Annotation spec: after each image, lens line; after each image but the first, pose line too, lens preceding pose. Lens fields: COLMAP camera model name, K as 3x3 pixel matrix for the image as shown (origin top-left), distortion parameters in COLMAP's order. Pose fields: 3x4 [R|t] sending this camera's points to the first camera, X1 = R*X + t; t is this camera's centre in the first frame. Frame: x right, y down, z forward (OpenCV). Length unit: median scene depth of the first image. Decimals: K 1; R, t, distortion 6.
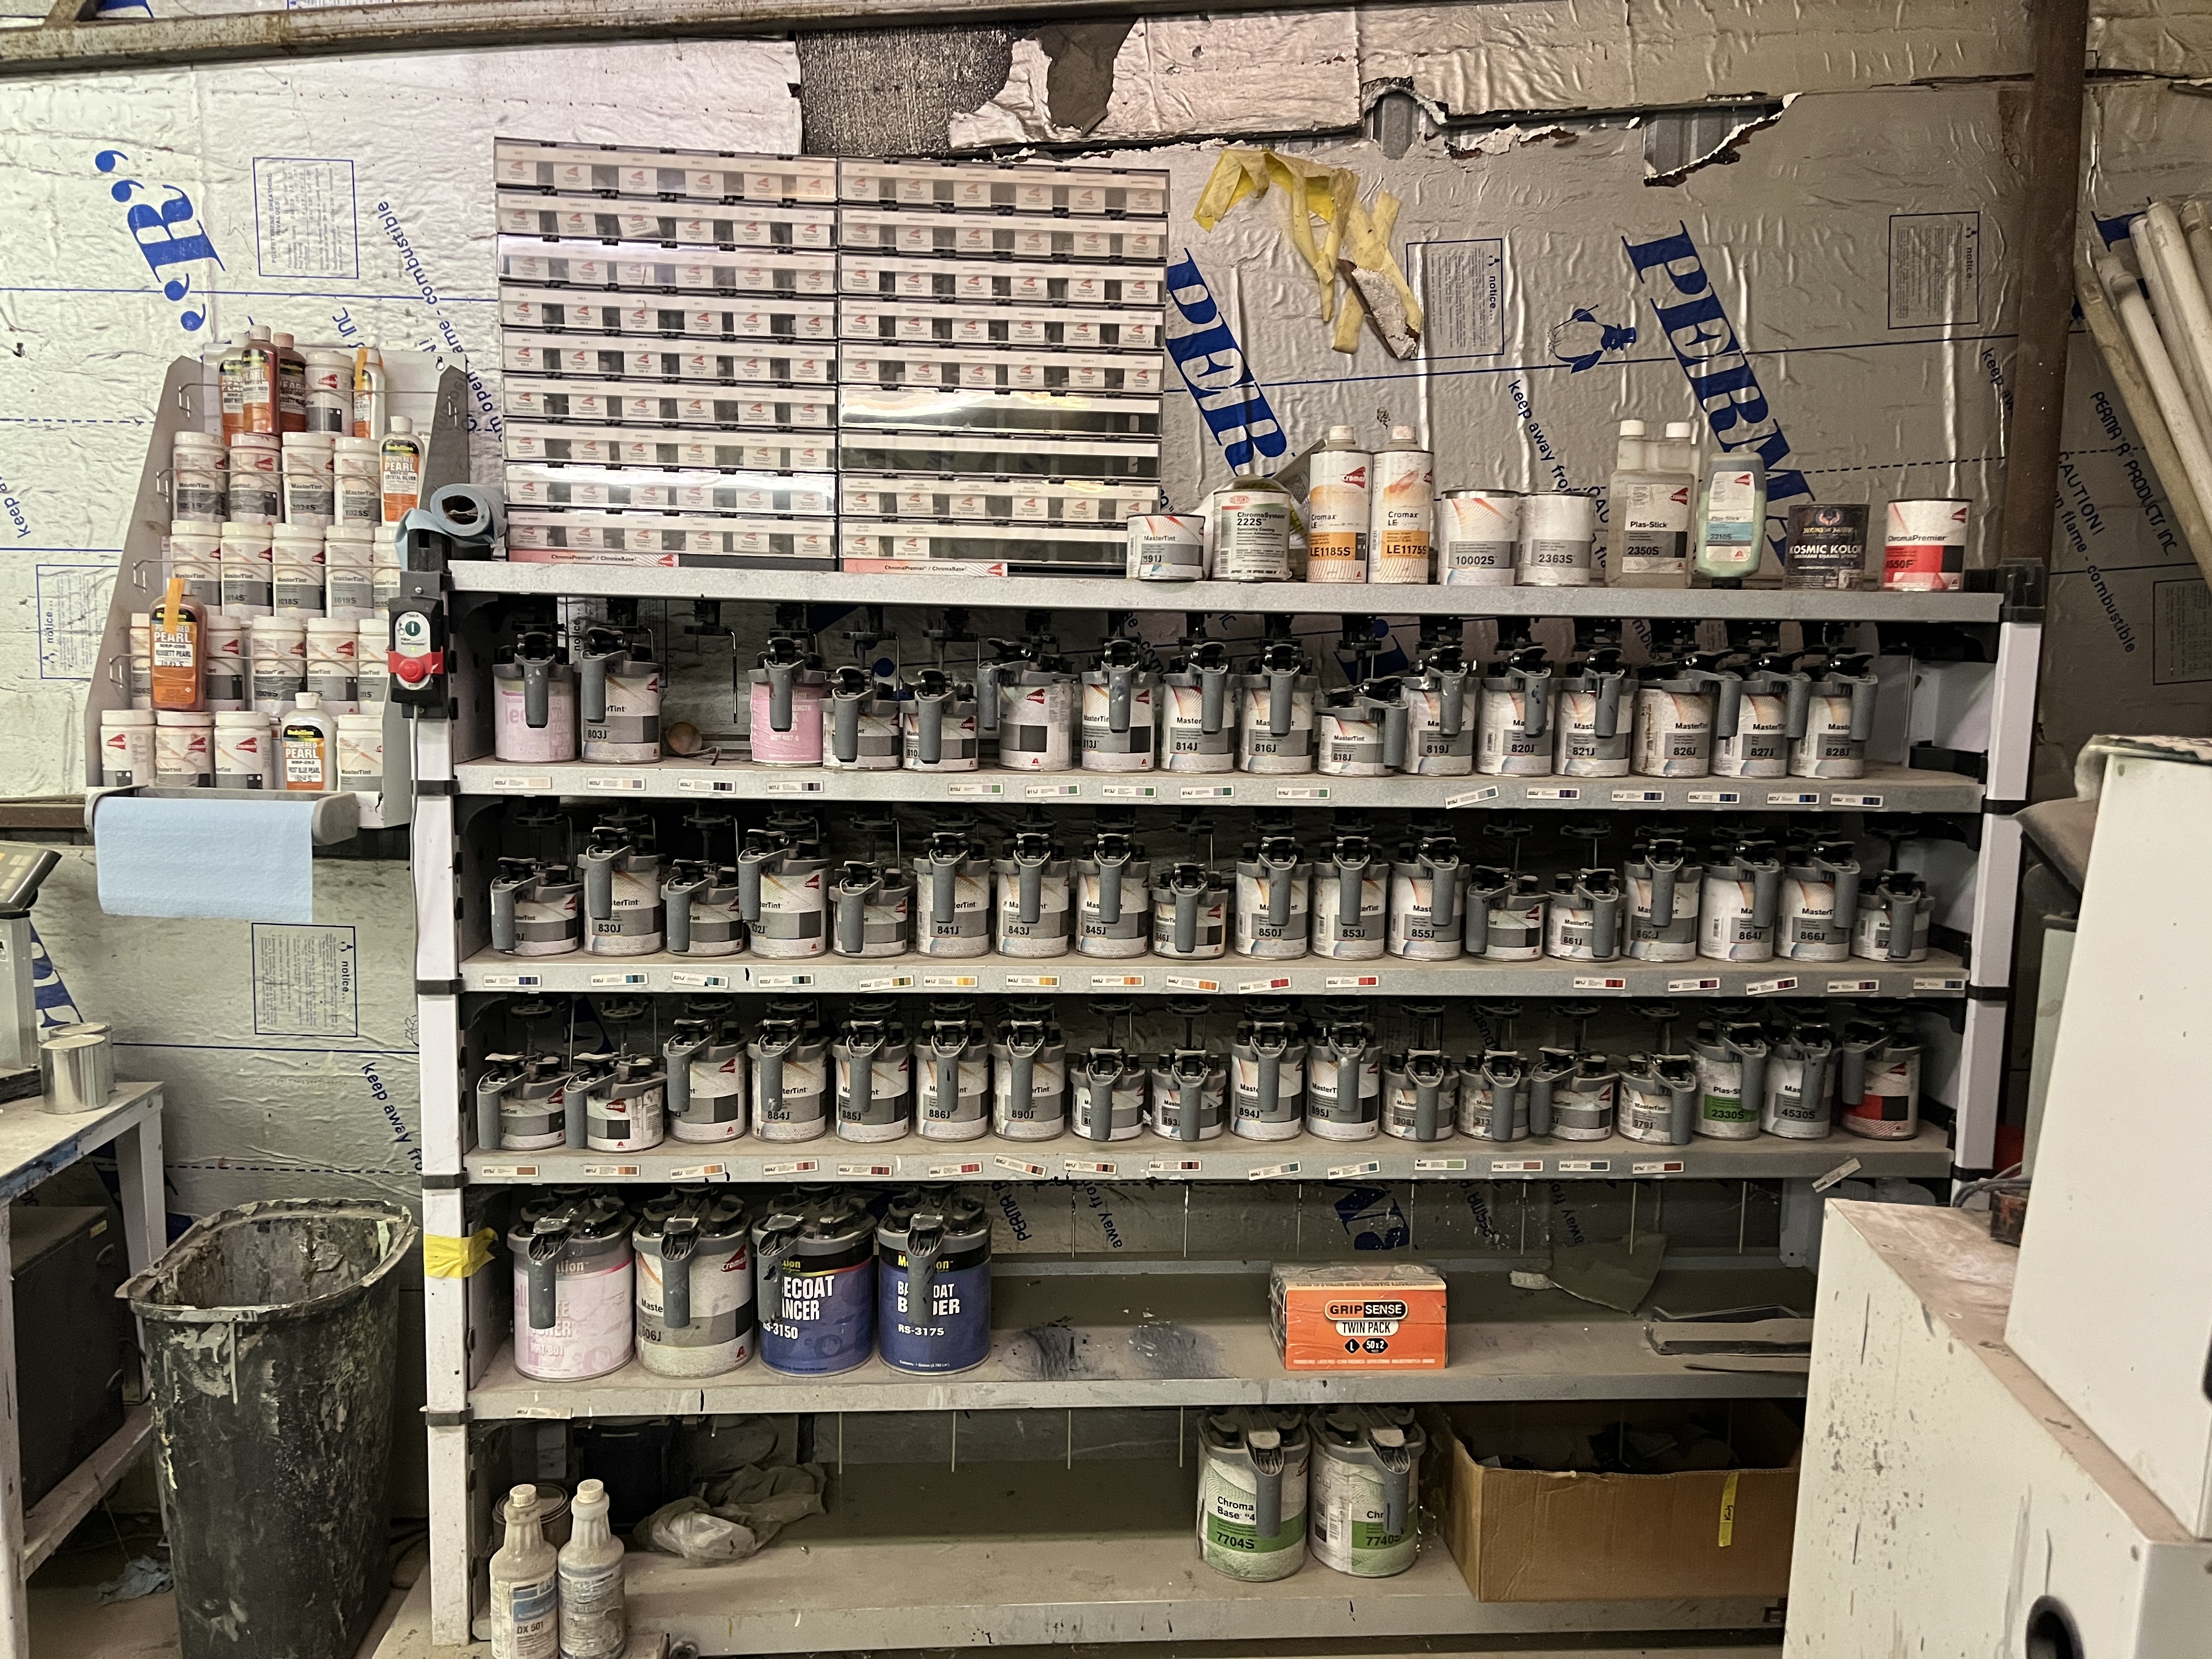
lens RADIAL K [[1676.0, 0, 1090.8], [0, 1676.0, 839.0], [0, 0, 1]] dist [0.046037, -0.044256]
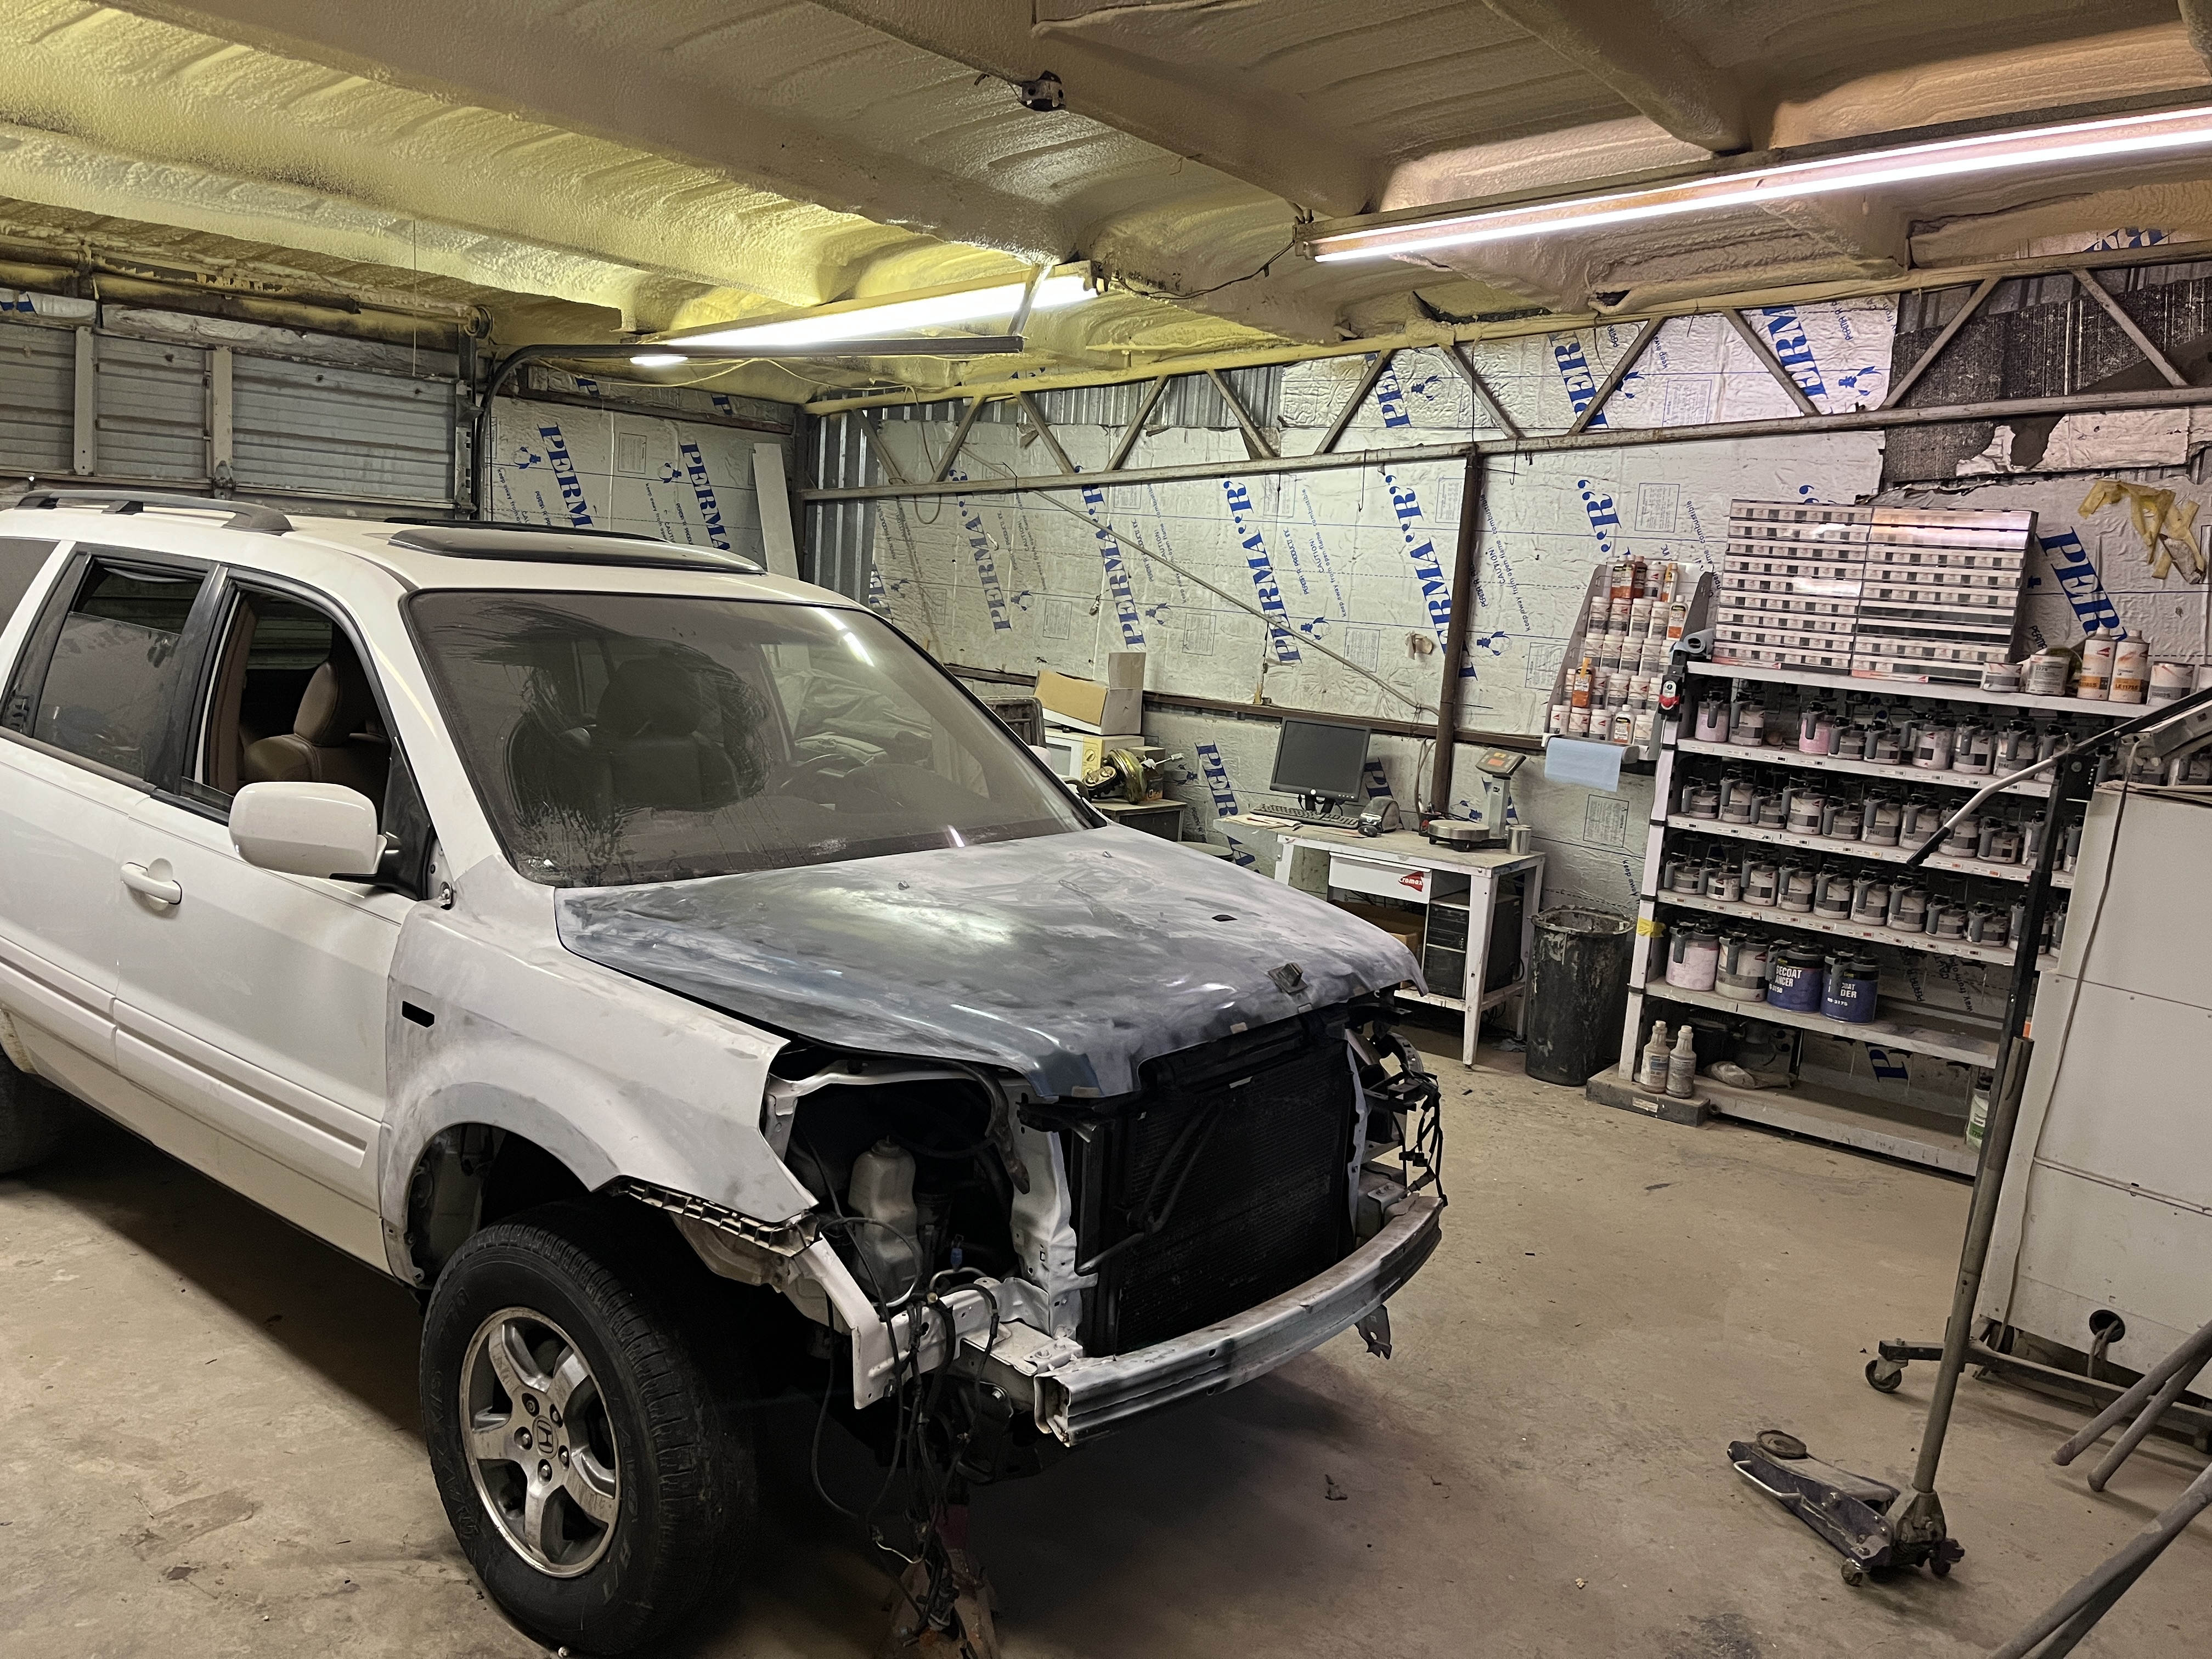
lens RADIAL K [[1676.0, 0, 1094.1], [0, 1676.0, 821.1], [0, 0, 1]] dist [0.046037, -0.044256]
pose [[0.749227, 0.139171, -0.647526, 0.616851], [-0.136397, 0.989139, 0.054773, 0.058642], [0.648116, 0.047283, 0.760072, -1.476194]]
